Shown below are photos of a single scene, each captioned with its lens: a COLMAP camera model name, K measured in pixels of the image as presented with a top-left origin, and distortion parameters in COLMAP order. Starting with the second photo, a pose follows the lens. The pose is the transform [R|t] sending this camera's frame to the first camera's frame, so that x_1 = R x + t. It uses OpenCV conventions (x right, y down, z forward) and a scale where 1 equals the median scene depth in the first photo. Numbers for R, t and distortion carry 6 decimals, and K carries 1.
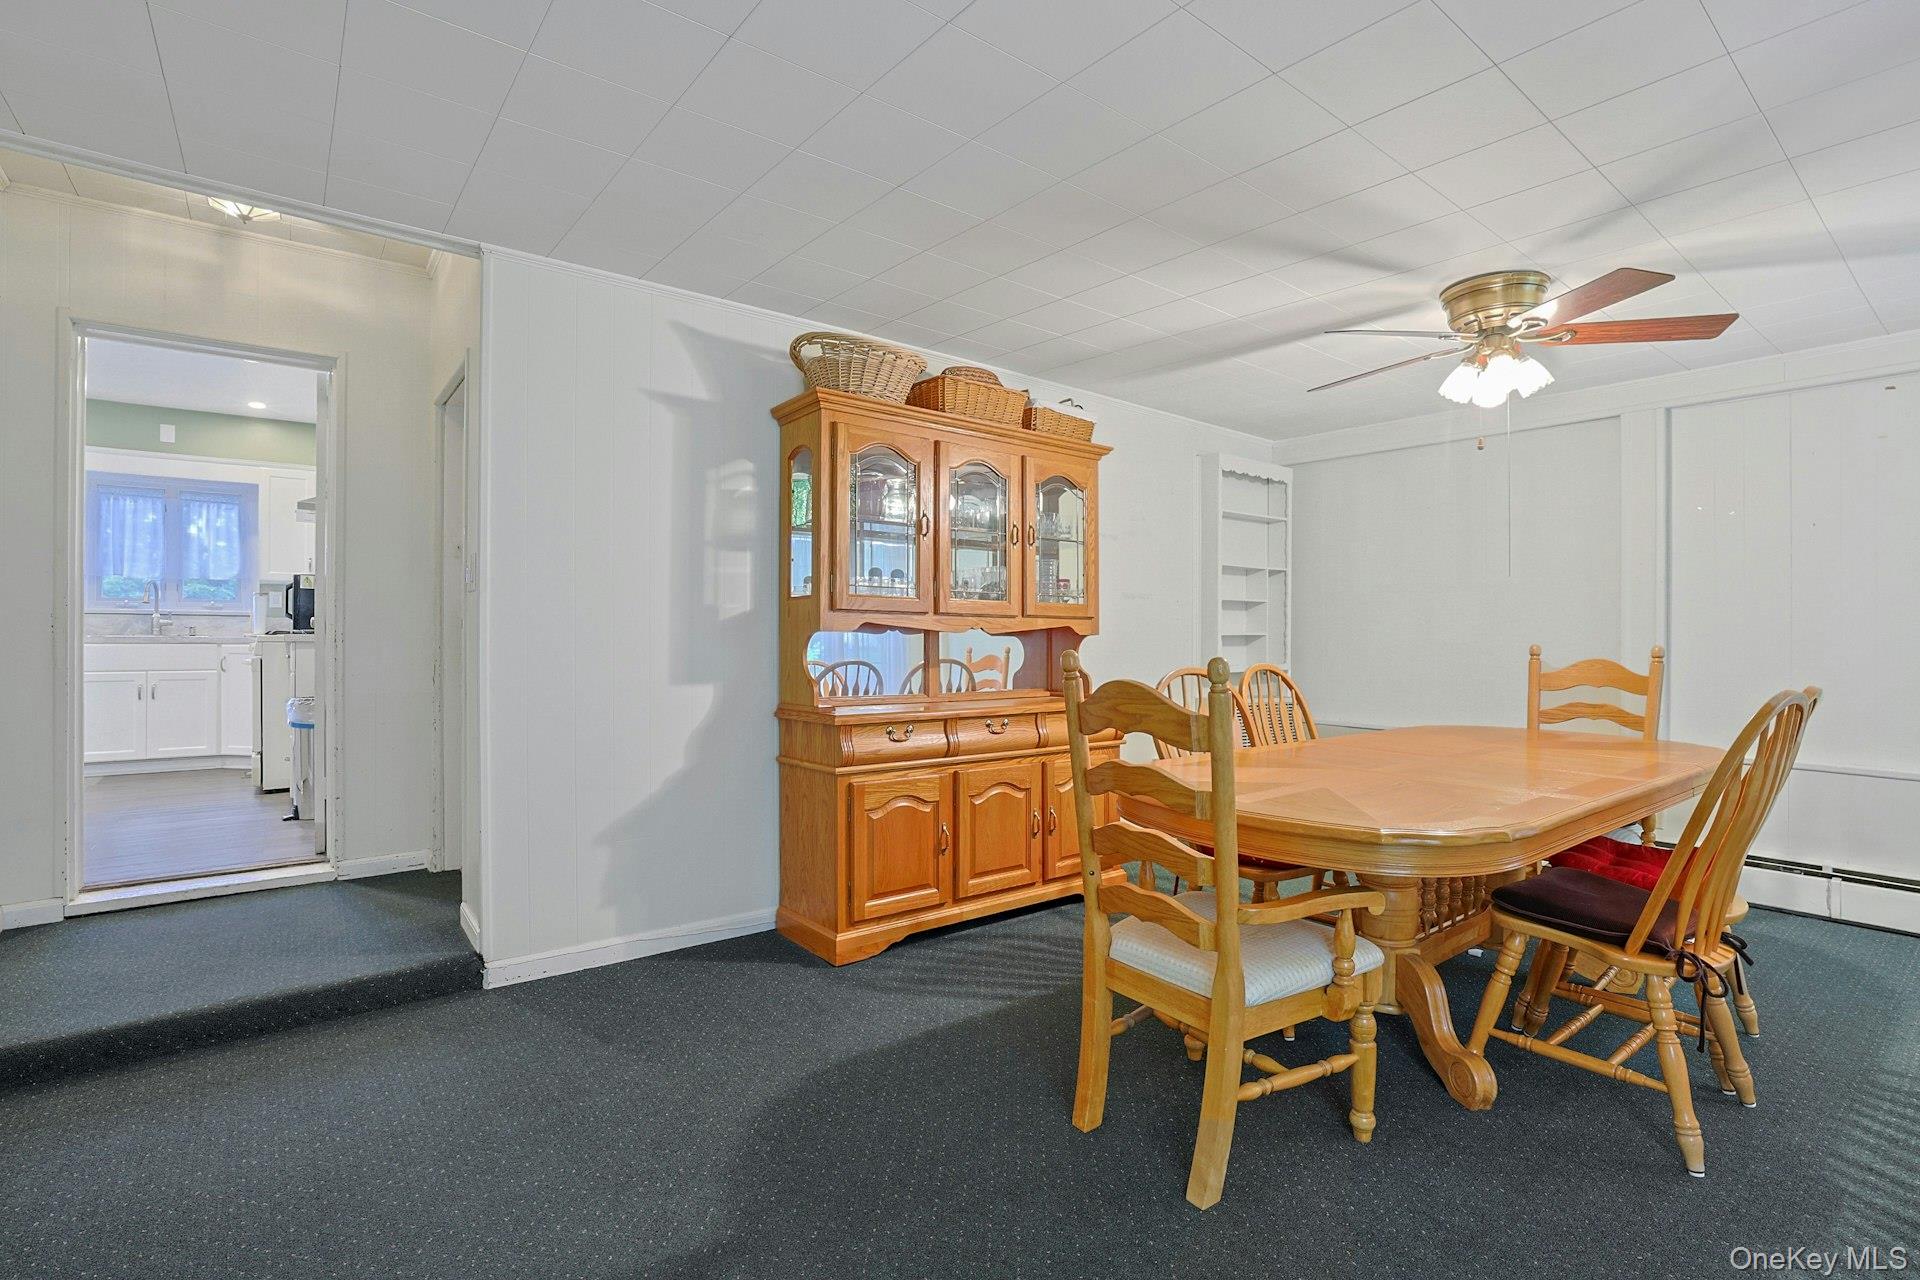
lens RADIAL K [[916.9, 0, 952.7], [0, 916.9, 629.5], [0, 0, 1]] dist [-0.002569, -0.000200]
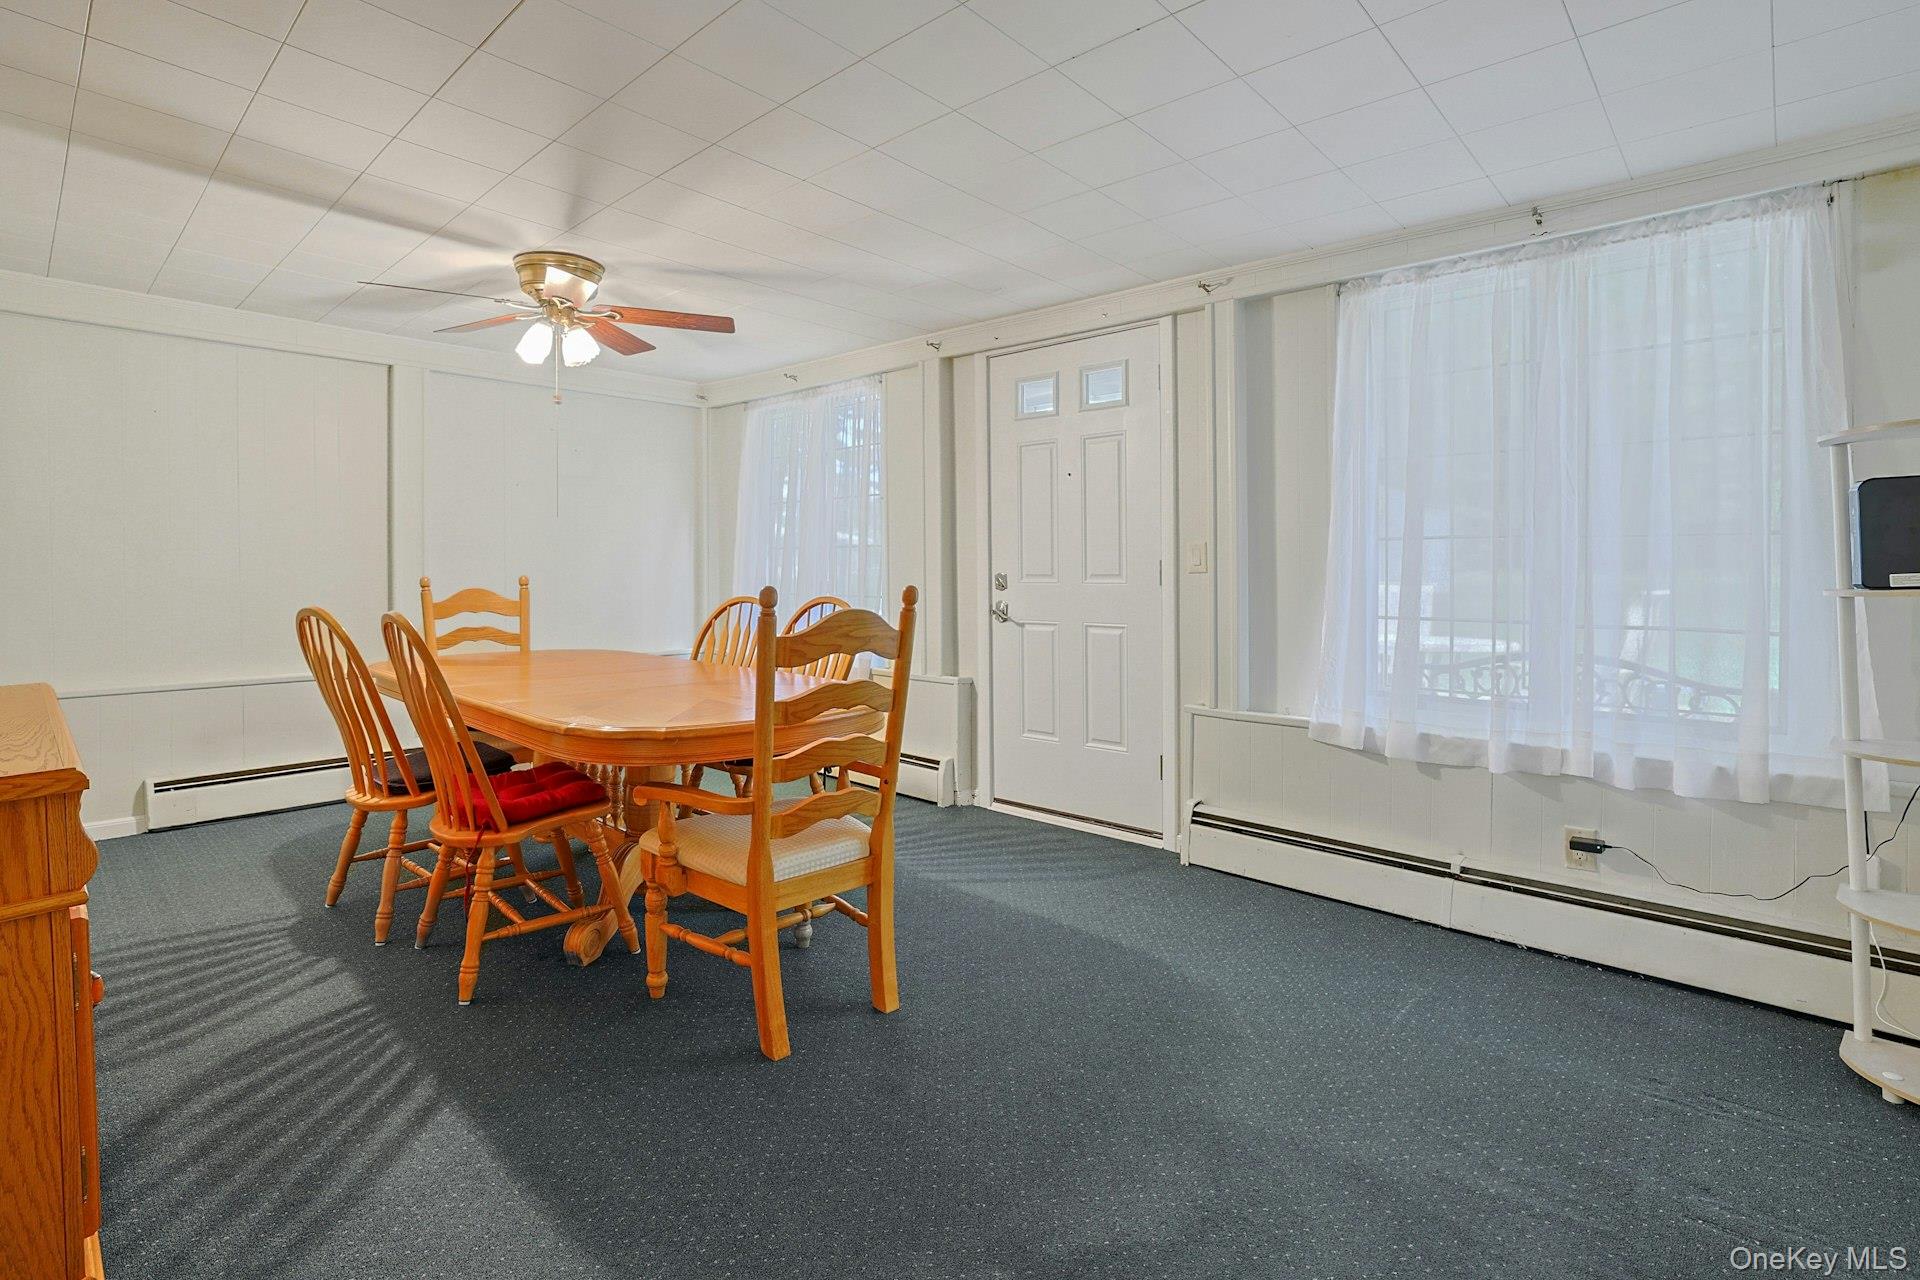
lens RADIAL K [[897.7, 0, 954.3], [0, 897.7, 591.6], [0, 0, 1]] dist [-0.000489, -0.000059]
pose [[-0.148300, -0.032052, 0.988423, -0.574238], [-0.000393, 0.999476, 0.032352, -0.001123], [-0.988942, 0.004410, -0.148235, 0.643424]]
